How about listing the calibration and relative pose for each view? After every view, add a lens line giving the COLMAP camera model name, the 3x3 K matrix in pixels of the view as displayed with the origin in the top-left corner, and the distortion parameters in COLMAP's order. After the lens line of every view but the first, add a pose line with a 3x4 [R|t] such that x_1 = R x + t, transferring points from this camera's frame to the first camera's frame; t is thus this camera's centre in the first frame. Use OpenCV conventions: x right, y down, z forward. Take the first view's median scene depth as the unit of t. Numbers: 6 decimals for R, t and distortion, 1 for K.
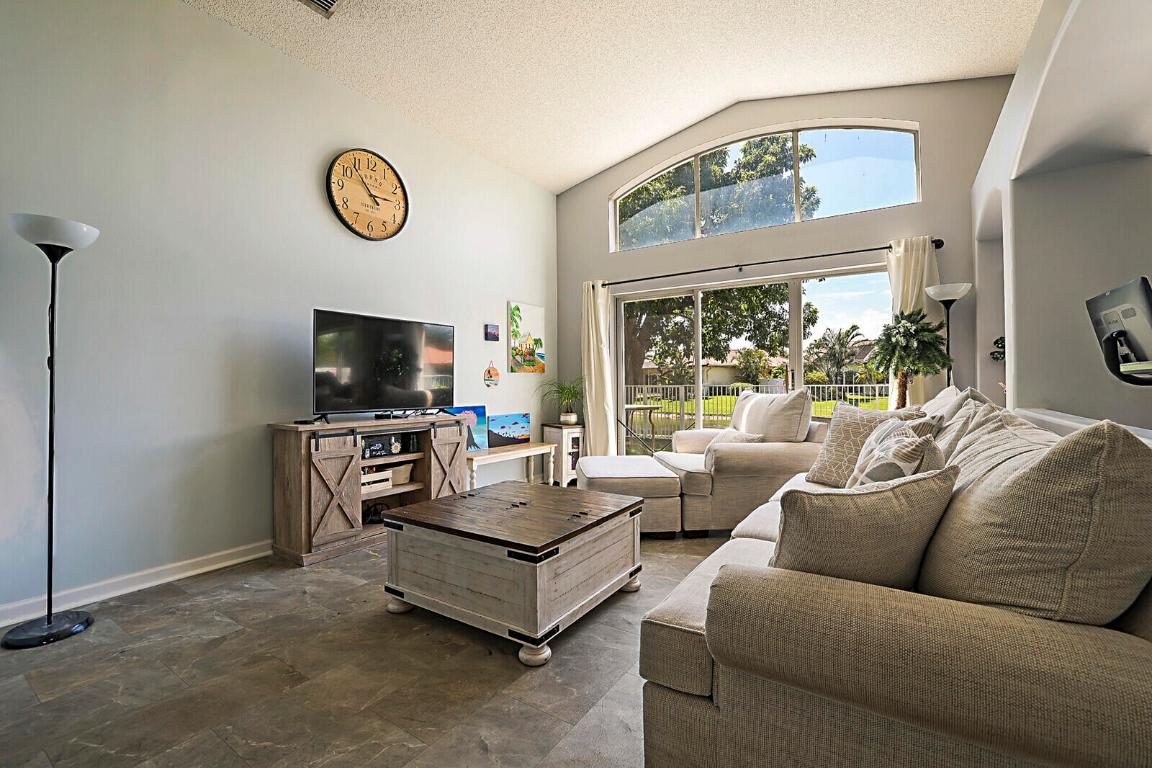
lens RADIAL K [[505.5, 0, 596.9], [0, 505.5, 380.4], [0, 0, 1]] dist [-0.022630, 0.006467]
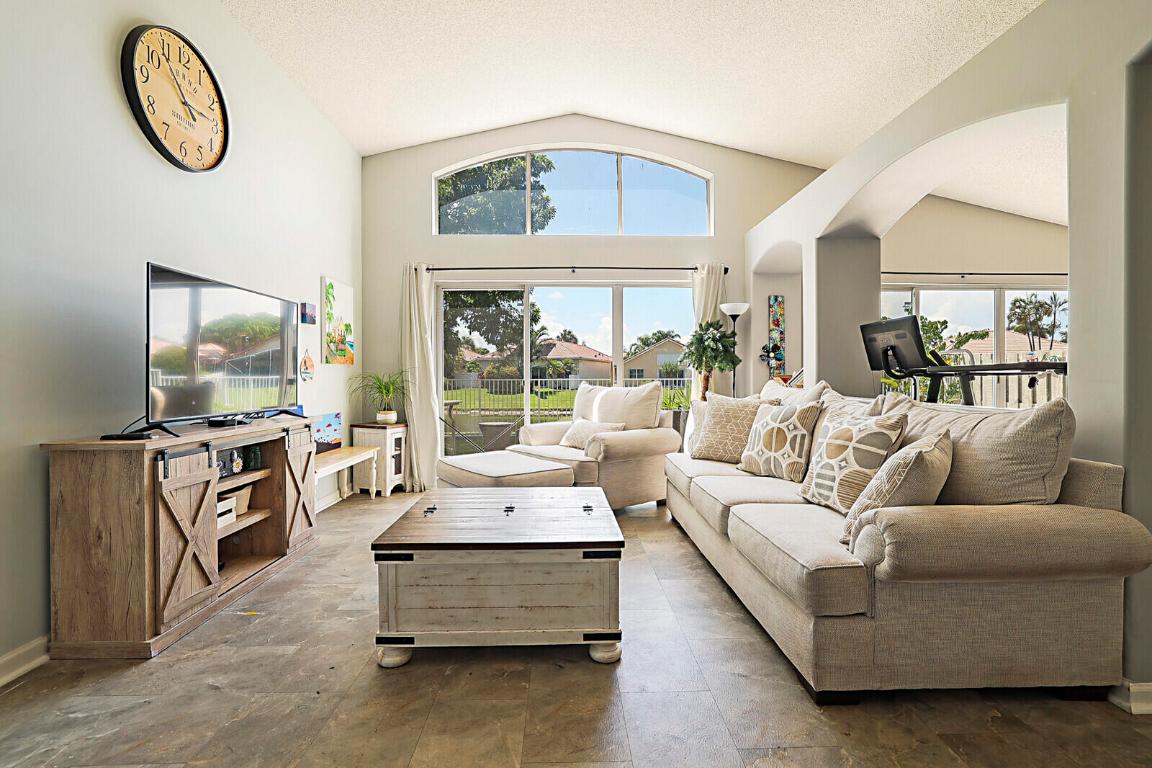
lens RADIAL K [[505.5, 0, 581.5], [0, 505.5, 378.8], [0, 0, 1]] dist [-0.022630, 0.006467]
pose [[0.812554, 0.002017, 0.582883, -0.440116], [-0.007069, 0.999955, 0.006395, 0.001255], [-0.582843, -0.009316, 0.812531, 0.134575]]
